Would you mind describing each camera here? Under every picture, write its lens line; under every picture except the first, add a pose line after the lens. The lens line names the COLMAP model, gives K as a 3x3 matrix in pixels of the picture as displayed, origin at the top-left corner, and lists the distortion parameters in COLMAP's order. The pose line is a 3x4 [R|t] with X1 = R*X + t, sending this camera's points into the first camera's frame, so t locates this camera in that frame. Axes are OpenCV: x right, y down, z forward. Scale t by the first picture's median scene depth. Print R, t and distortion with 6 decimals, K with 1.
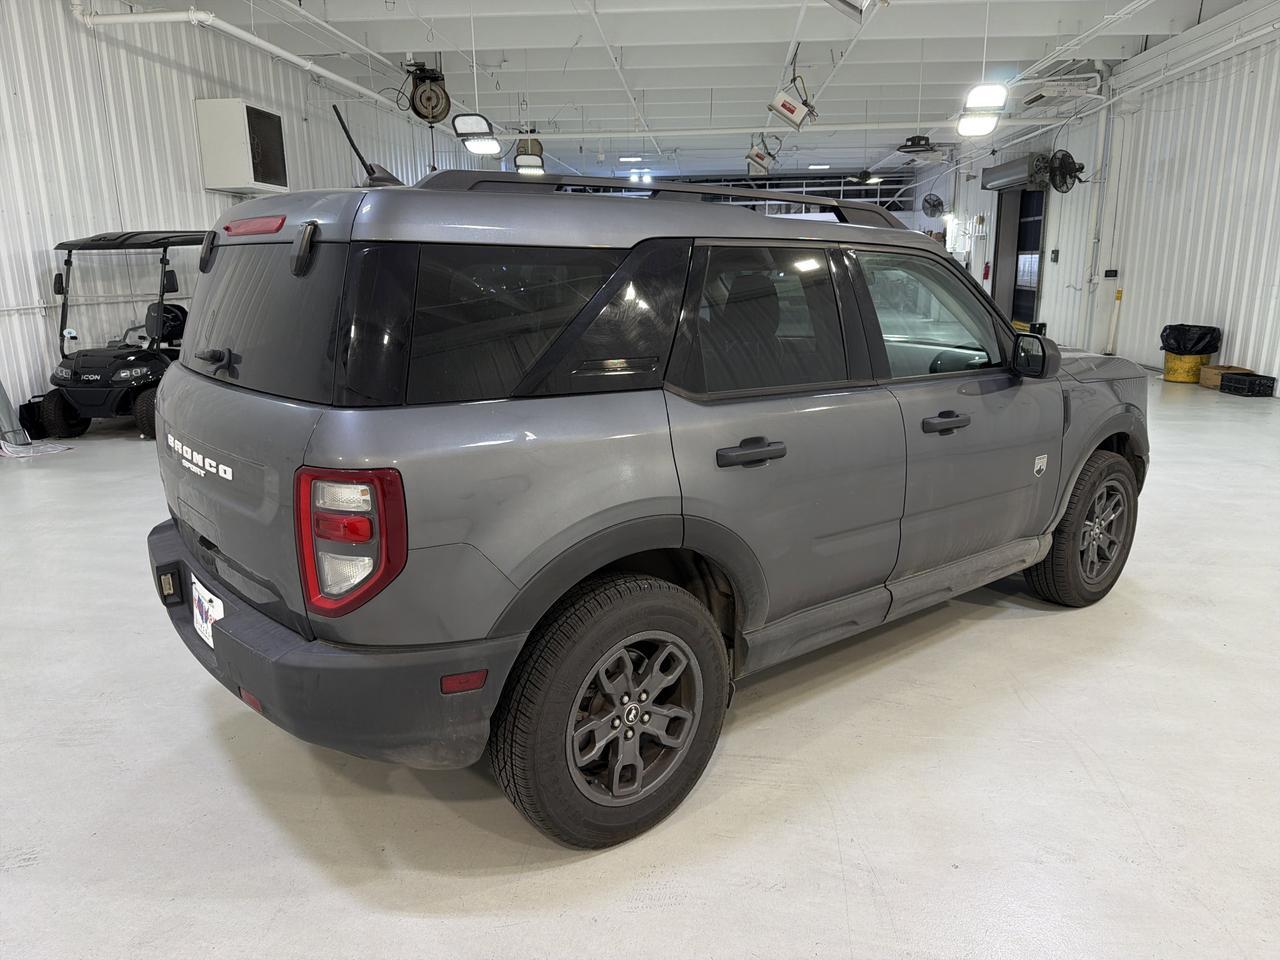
lens RADIAL K [[870.2, 0, 640.0], [0, 870.2, 480.0], [0, 0, 1]] dist [0.051880, -0.053383]
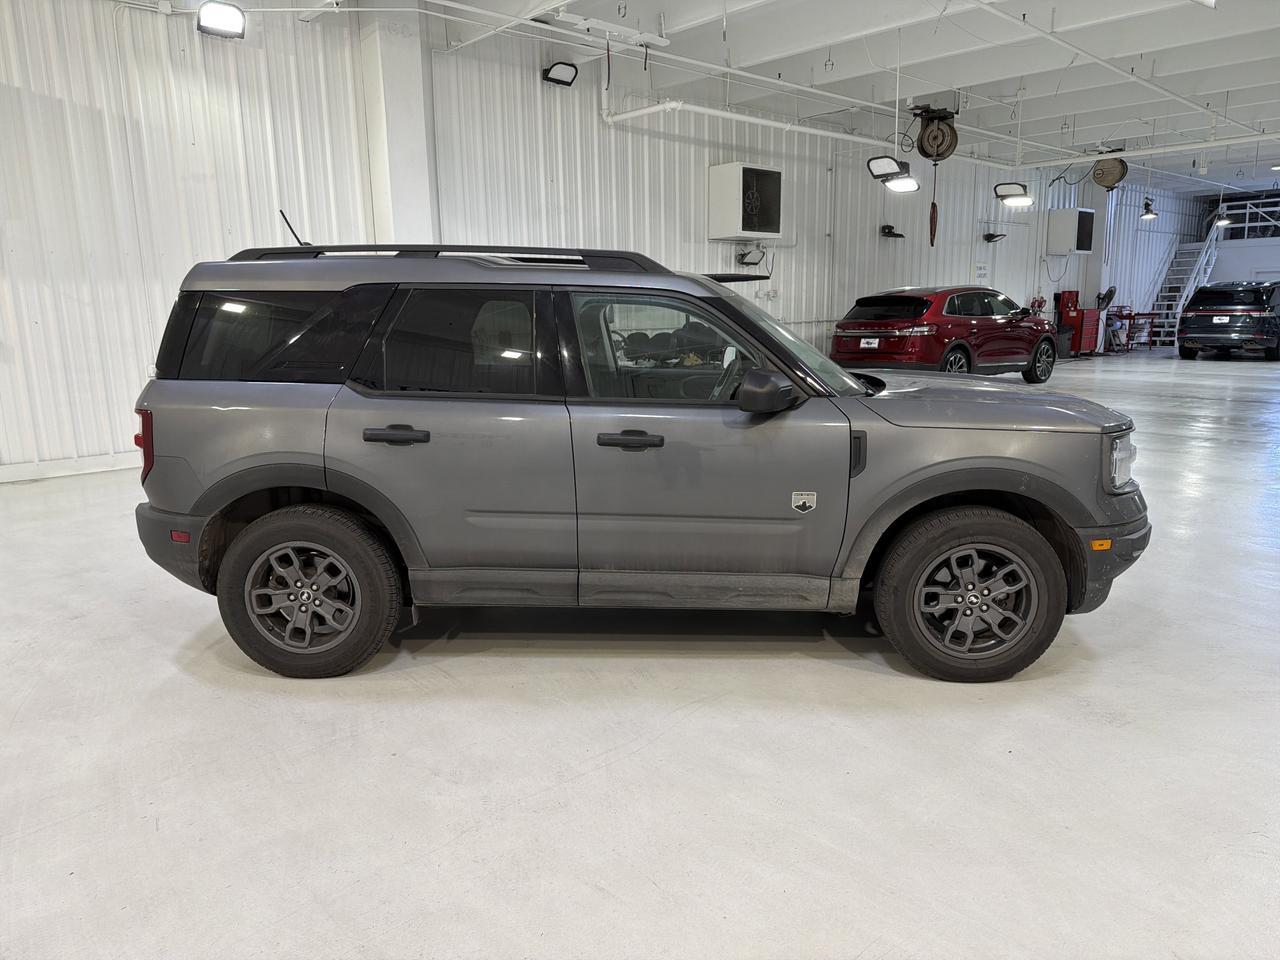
lens RADIAL K [[899.5, 0, 667.6], [0, 899.5, 495.5], [0, 0, 1]] dist [-0.003439, -0.006108]
pose [[0.760474, 0.132456, -0.635716, 0.300743], [-0.148432, 0.988515, 0.028403, -0.009018], [0.632177, 0.072761, 0.771400, 0.037206]]
